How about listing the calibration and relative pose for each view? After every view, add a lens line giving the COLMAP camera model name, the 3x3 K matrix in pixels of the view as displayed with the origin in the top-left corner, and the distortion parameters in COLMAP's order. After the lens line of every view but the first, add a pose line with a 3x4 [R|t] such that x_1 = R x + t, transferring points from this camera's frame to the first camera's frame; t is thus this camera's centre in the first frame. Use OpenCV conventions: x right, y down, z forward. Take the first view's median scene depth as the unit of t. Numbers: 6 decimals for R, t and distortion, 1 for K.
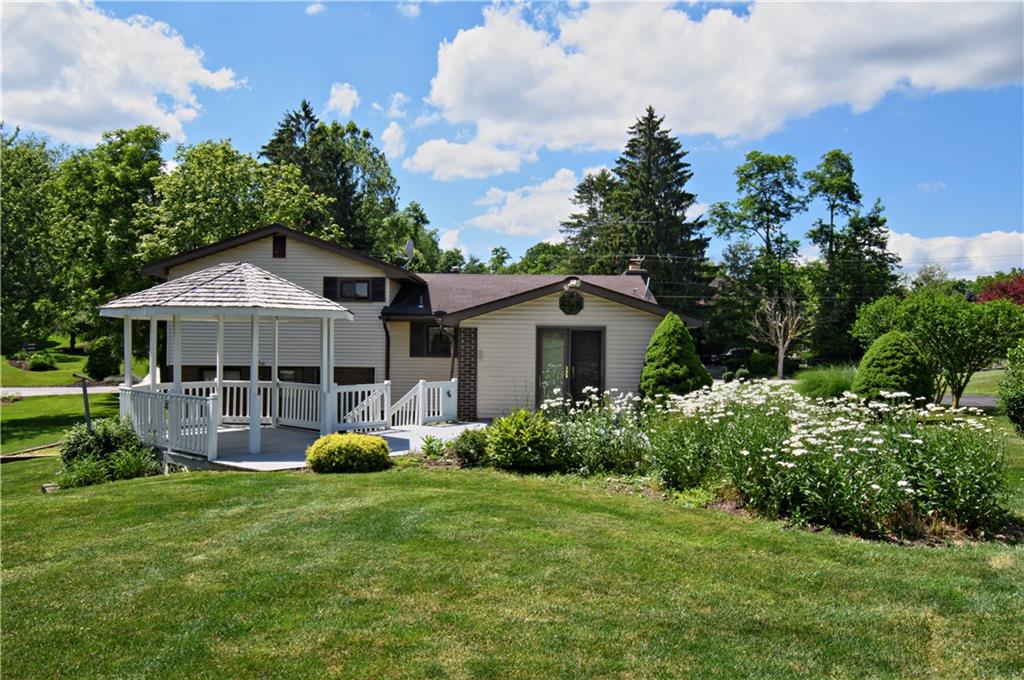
lens RADIAL K [[773.0, 0, 512.0], [0, 773.0, 340.0], [0, 0, 1]] dist [0.019938, 0.001913]
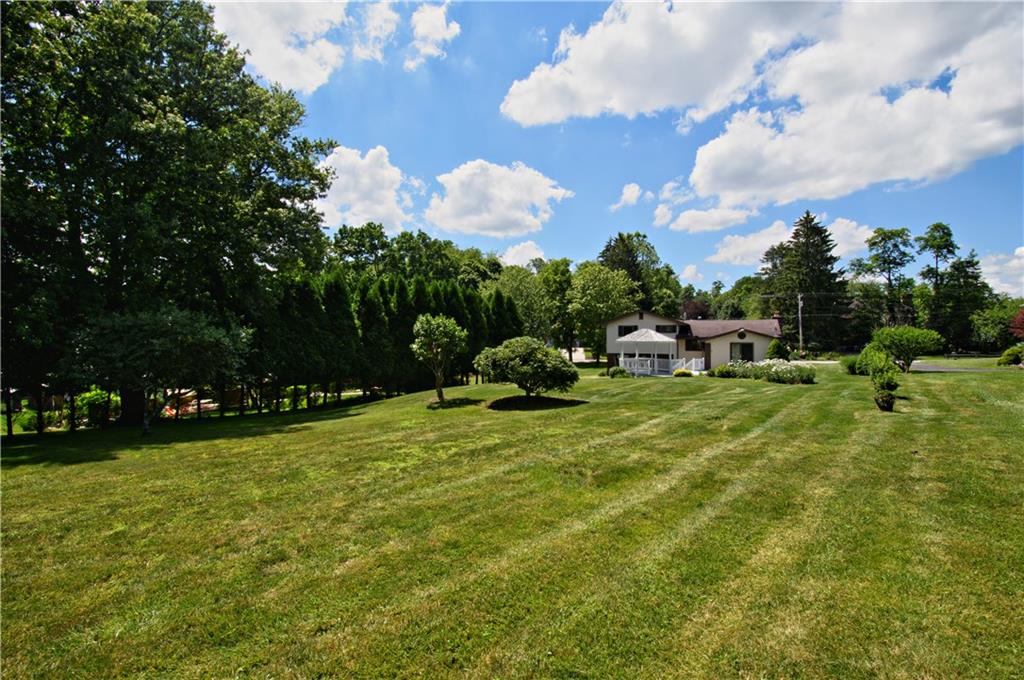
lens RADIAL K [[445.0, 0, 512.0], [0, 445.0, 340.0], [0, 0, 1]] dist [0.016781, -0.020142]
pose [[0.900970, -0.009095, -0.433785, 0.004049], [0.013460, 0.999885, 0.006993, -0.012071], [0.433672, -0.012139, 0.900989, -0.252984]]
